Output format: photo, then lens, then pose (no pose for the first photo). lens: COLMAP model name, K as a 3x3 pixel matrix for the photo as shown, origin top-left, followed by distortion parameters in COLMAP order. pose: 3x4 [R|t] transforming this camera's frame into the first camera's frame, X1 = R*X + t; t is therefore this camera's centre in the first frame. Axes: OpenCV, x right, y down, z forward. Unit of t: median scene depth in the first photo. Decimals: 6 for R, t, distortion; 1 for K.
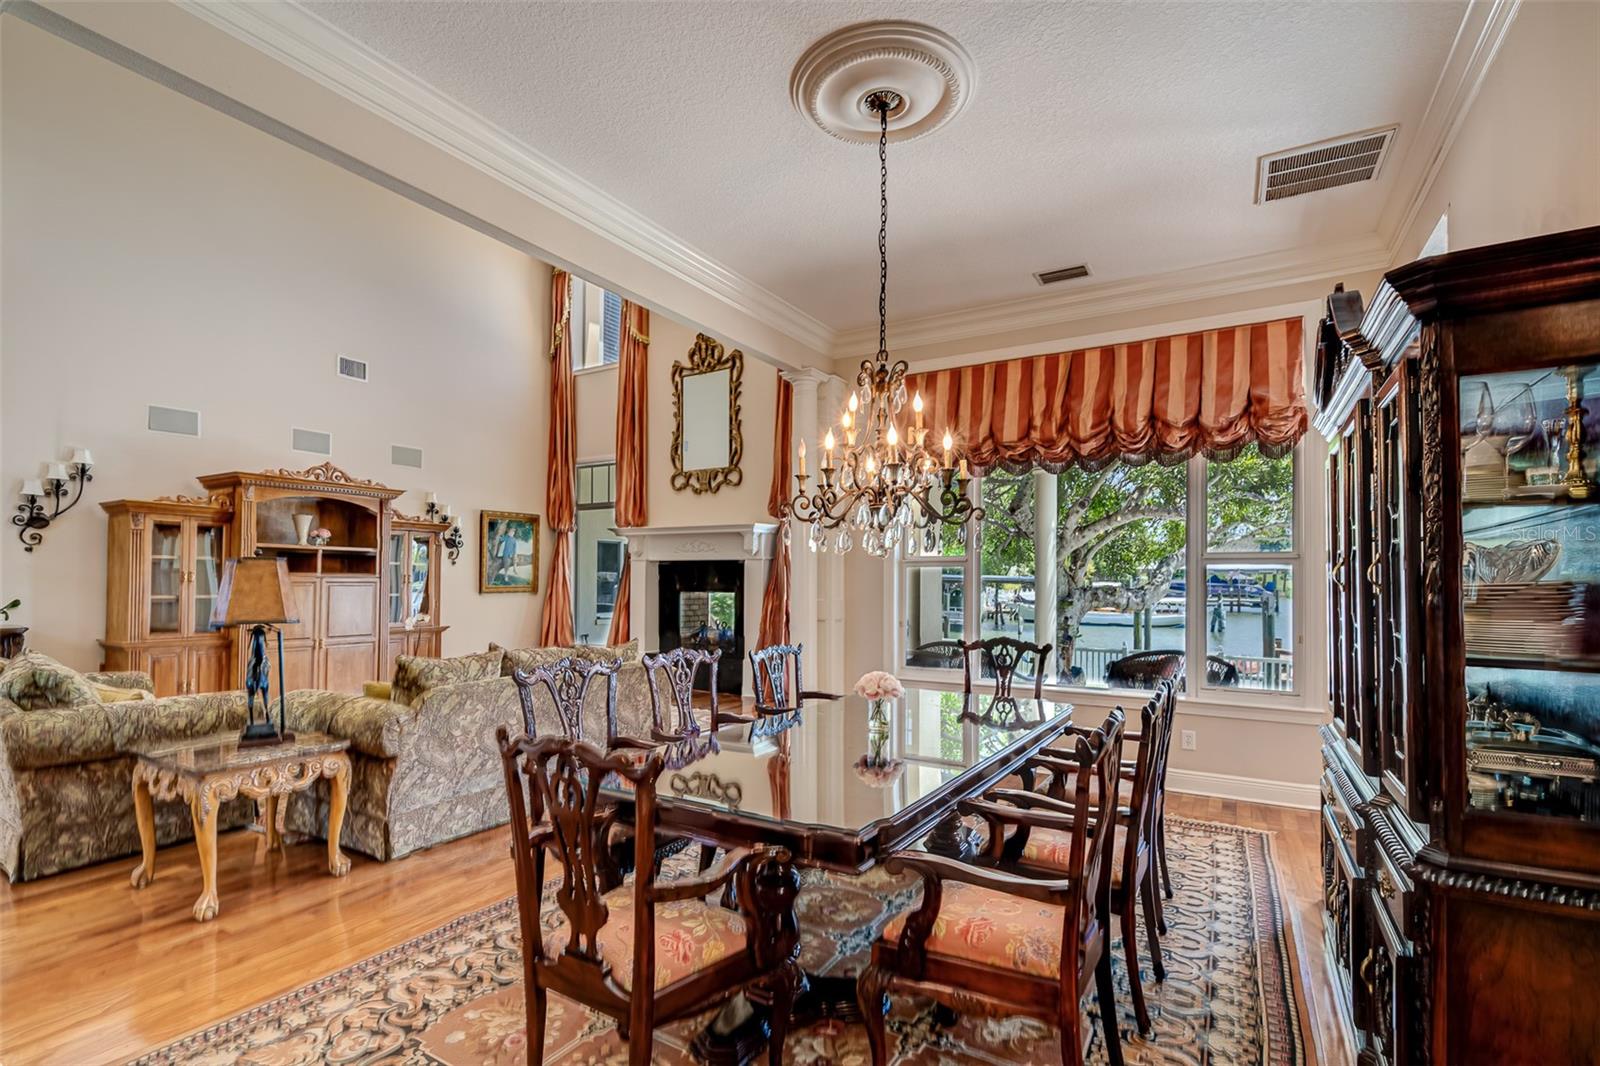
lens RADIAL K [[731.3, 0, 788.9], [0, 731.3, 561.7], [0, 0, 1]] dist [-0.008838, 0.000204]
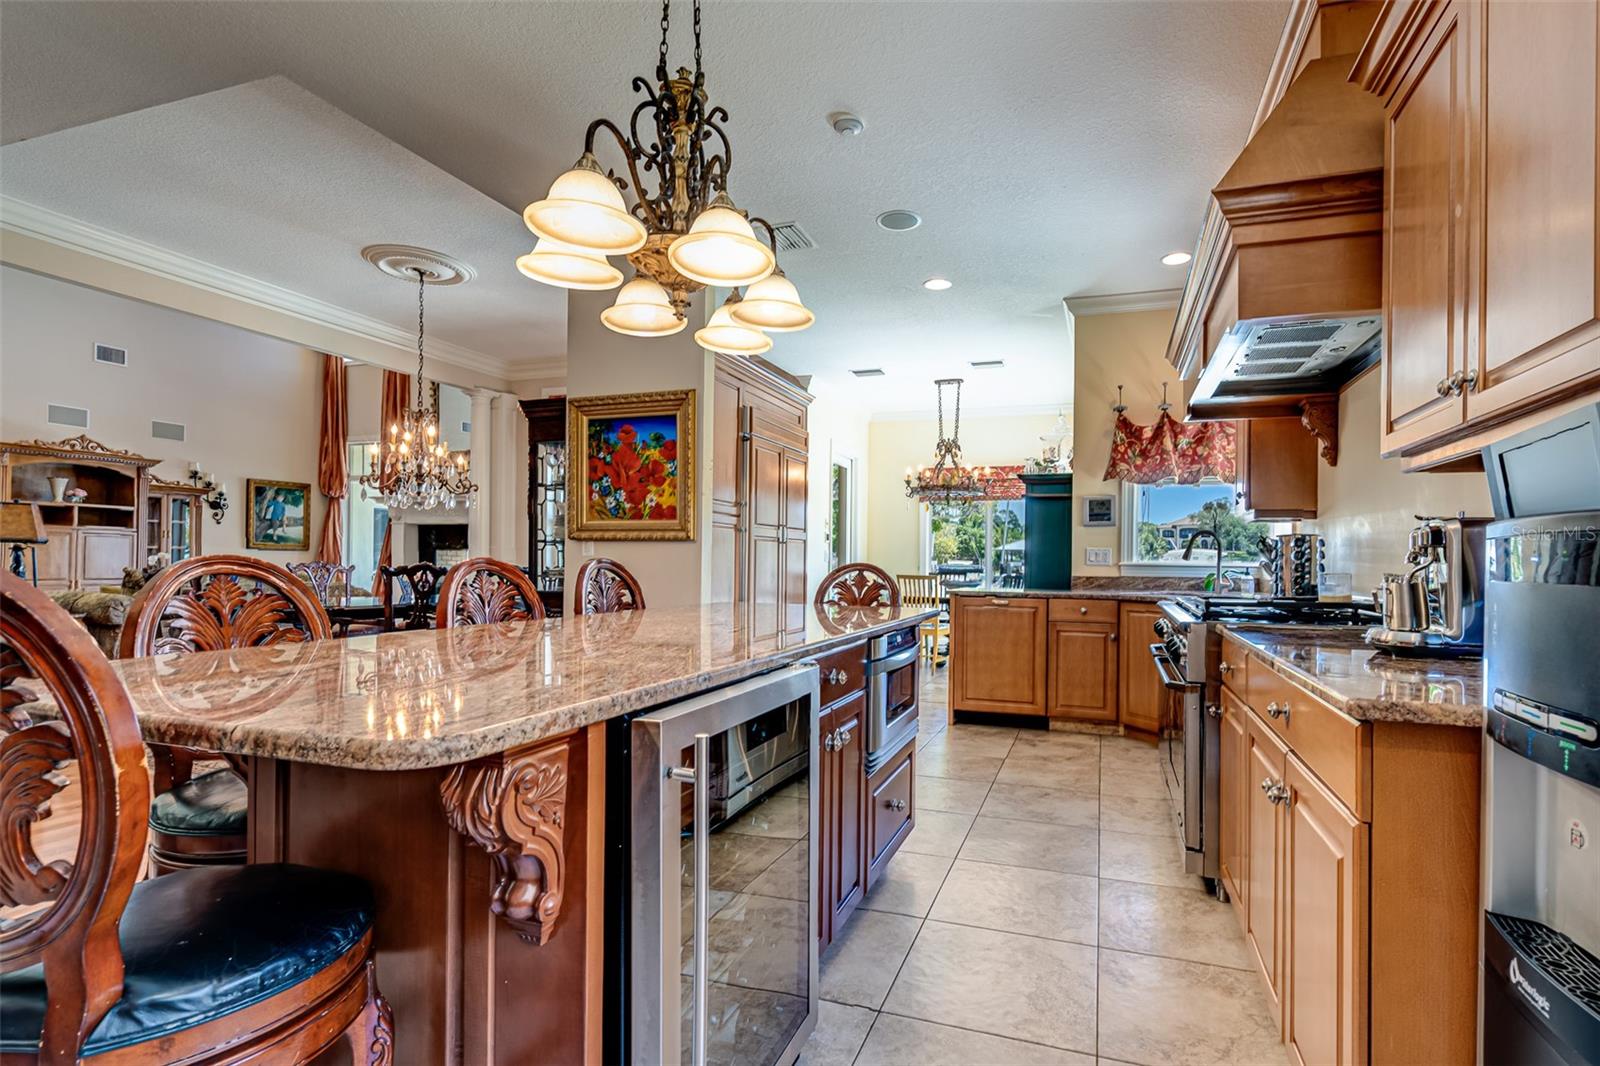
lens RADIAL K [[731.3, 0, 870.7], [0, 731.3, 554.7], [0, 0, 1]] dist [-0.008838, 0.000204]
pose [[0.970057, 0.007595, 0.242759, 0.319804], [-0.011895, 0.999797, 0.016252, 0.025902], [-0.242587, -0.018653, 0.969950, -0.451602]]
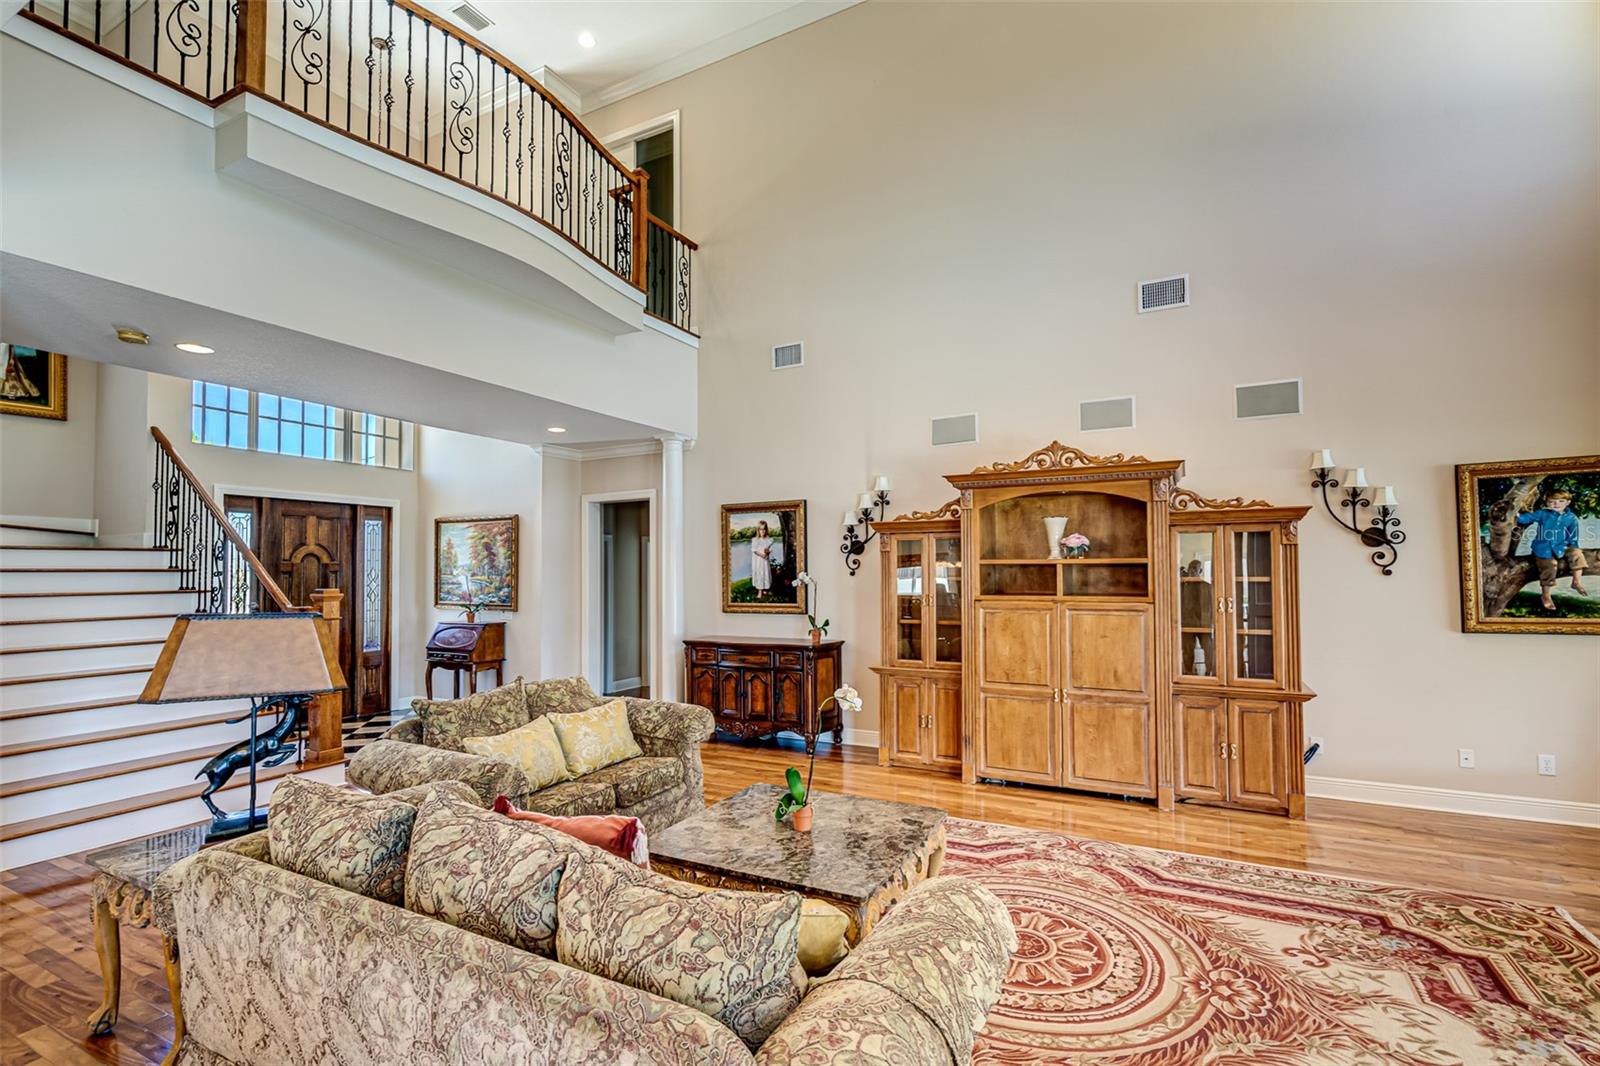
lens RADIAL K [[731.3, 0, 779.1], [0, 731.3, 543.9], [0, 0, 1]] dist [-0.008838, 0.000204]
pose [[0.038387, -0.049419, -0.998040, 0.064256], [0.030457, 0.998370, -0.048263, -0.008033], [0.998799, -0.028544, 0.039830, 0.620014]]
